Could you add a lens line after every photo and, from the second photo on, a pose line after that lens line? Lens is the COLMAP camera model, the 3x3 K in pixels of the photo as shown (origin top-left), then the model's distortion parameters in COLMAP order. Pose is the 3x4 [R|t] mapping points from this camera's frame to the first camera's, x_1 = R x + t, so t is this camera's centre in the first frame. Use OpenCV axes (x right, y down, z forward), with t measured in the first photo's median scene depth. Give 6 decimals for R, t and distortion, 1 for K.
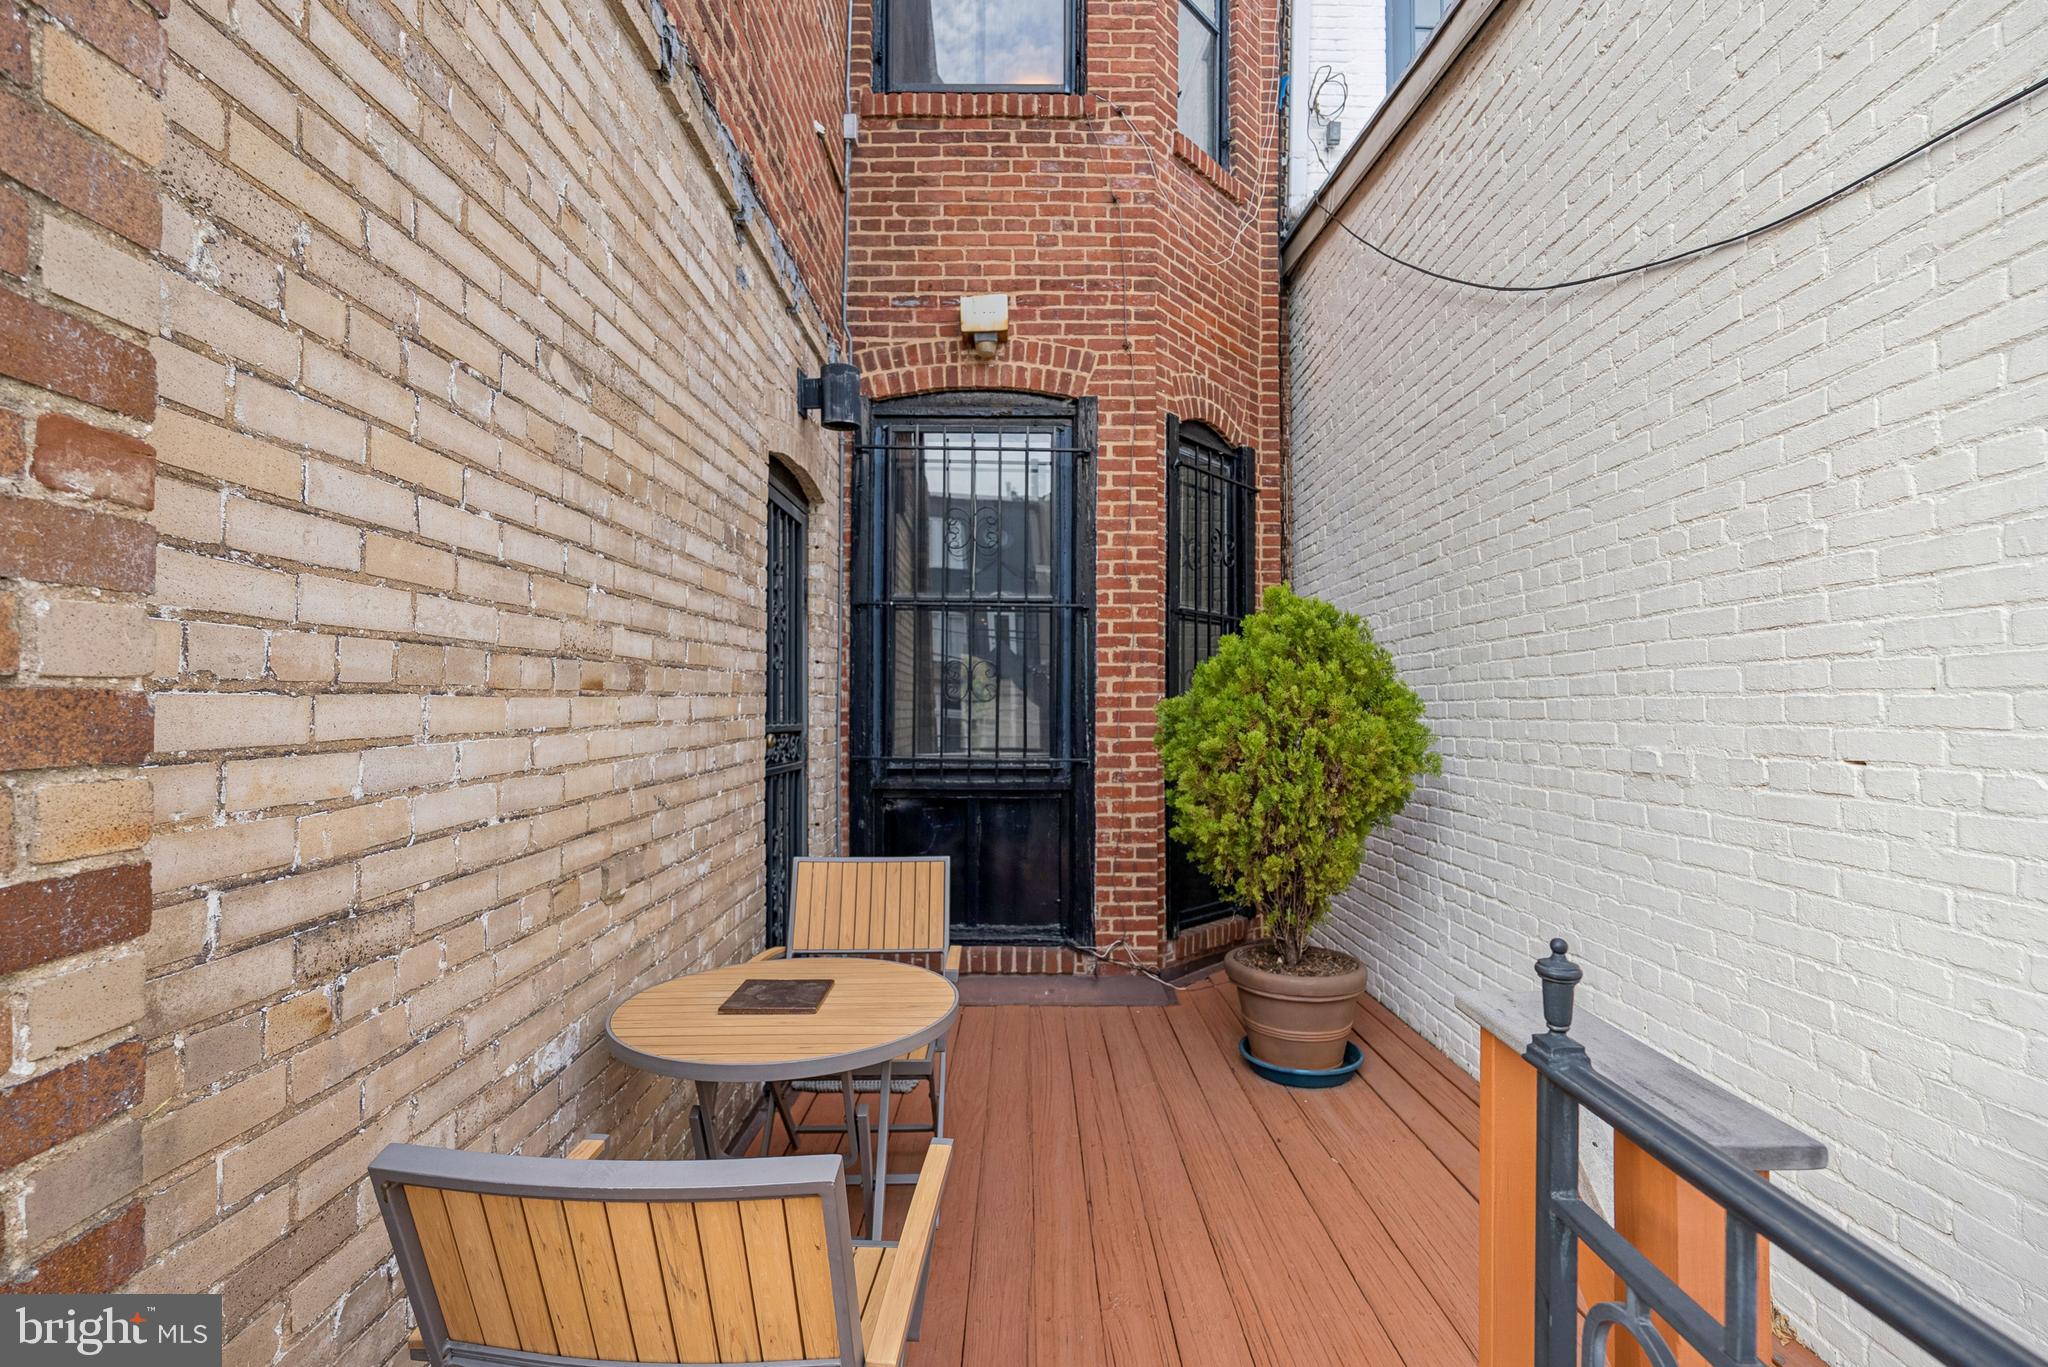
lens RADIAL K [[945.3, 0, 1024.6], [0, 945.3, 701.8], [0, 0, 1]] dist [-0.000196, -0.000091]
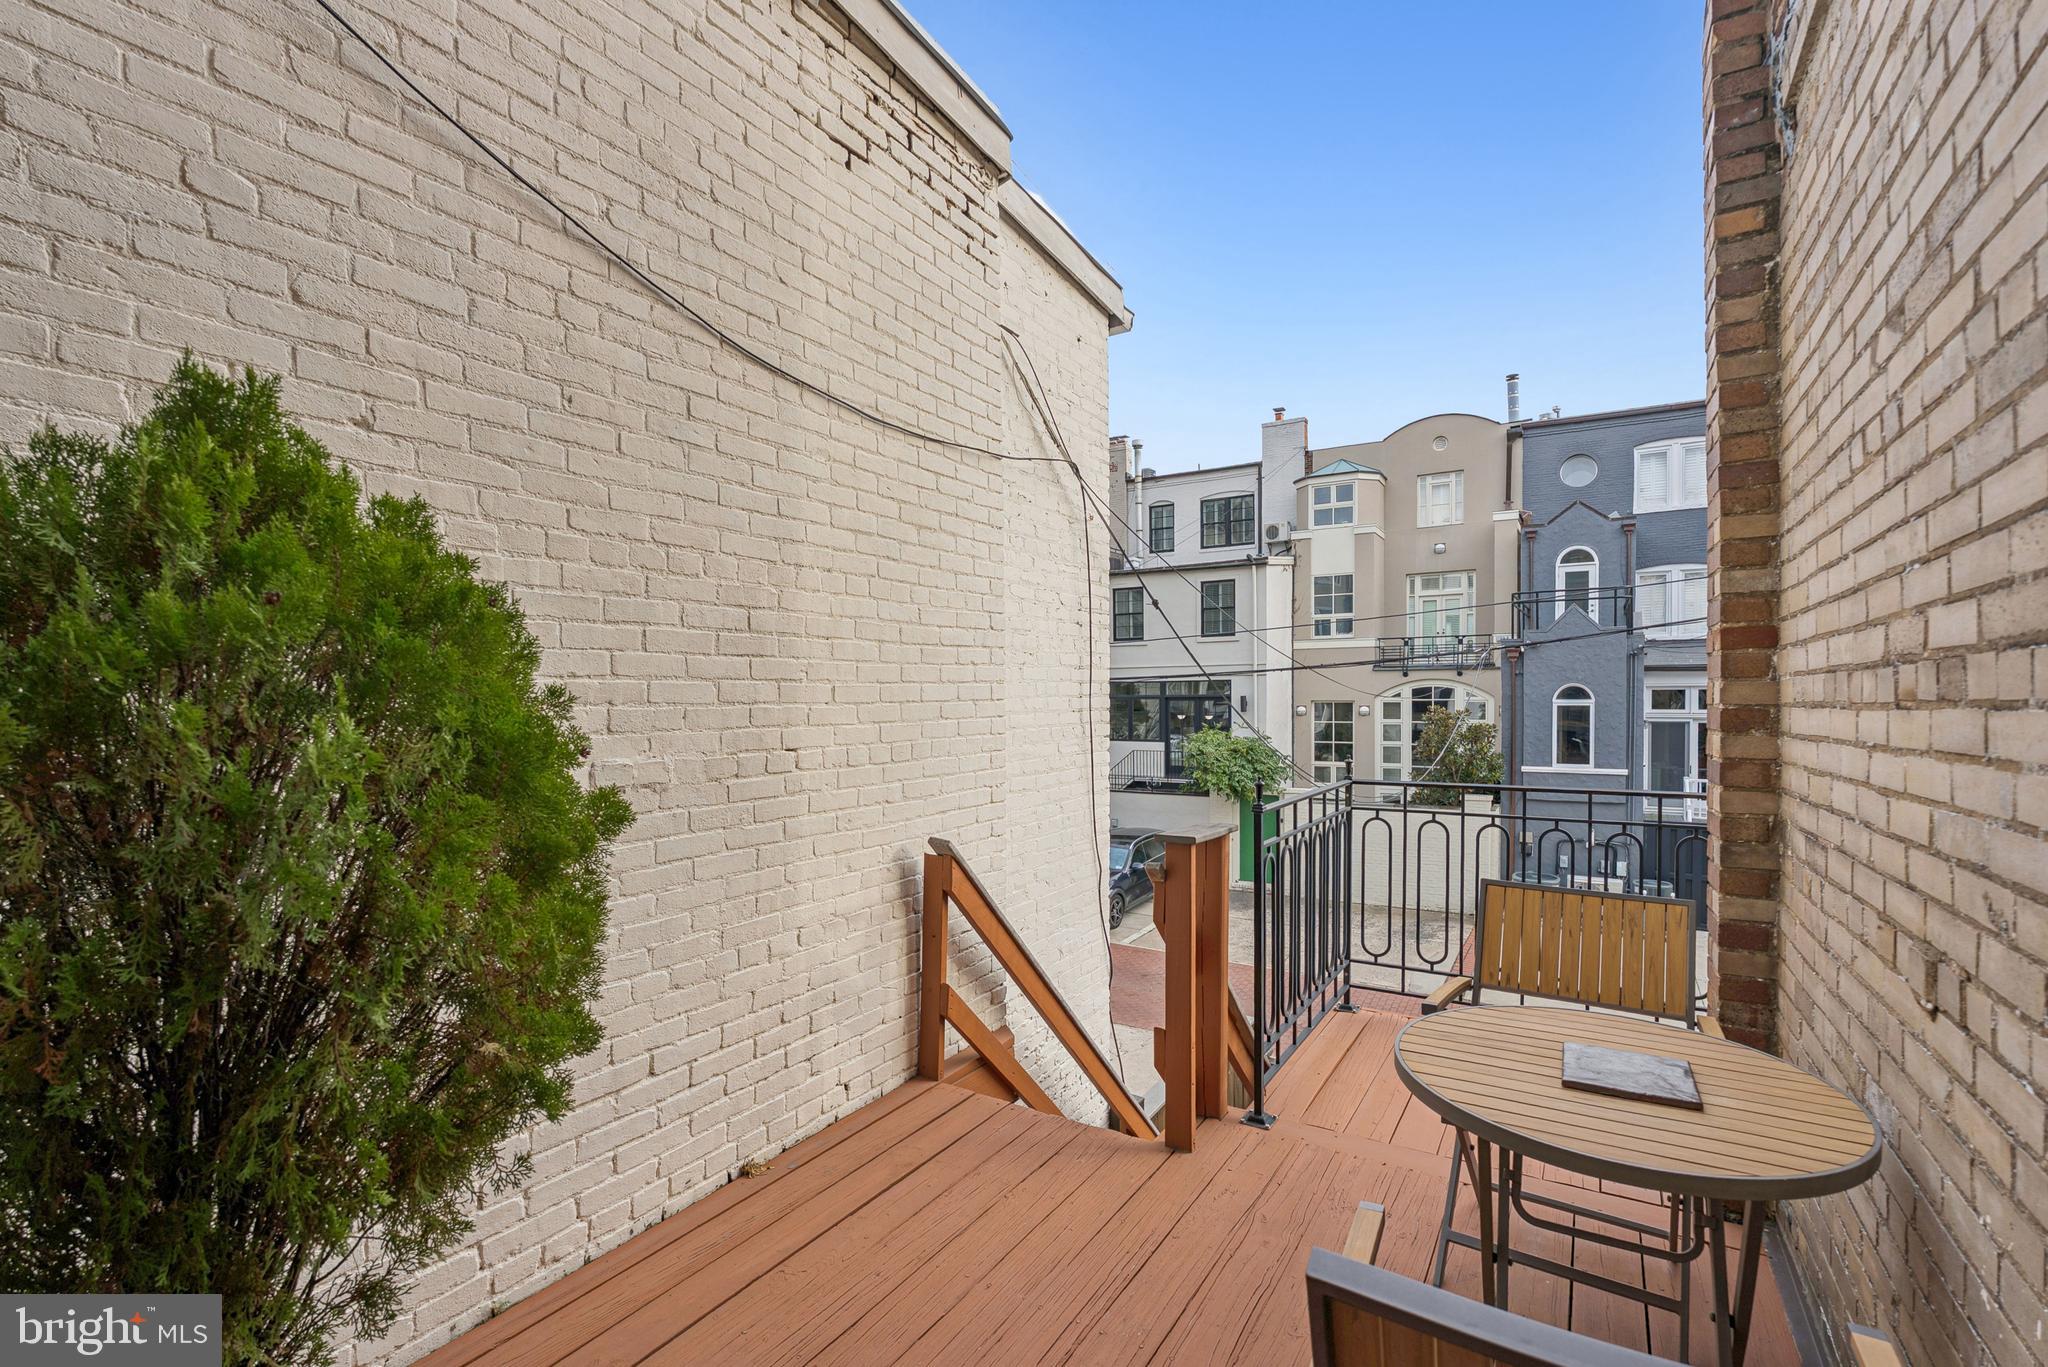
lens RADIAL K [[945.3, 0, 1024.6], [0, 945.3, 701.8], [0, 0, 1]] dist [-0.000196, -0.000091]
pose [[-0.852806, 0.000637, 0.522228, -0.241056], [0.001035, 0.999999, 0.000470, -0.013847], [-0.522227, 0.000941, -0.852806, 1.979734]]
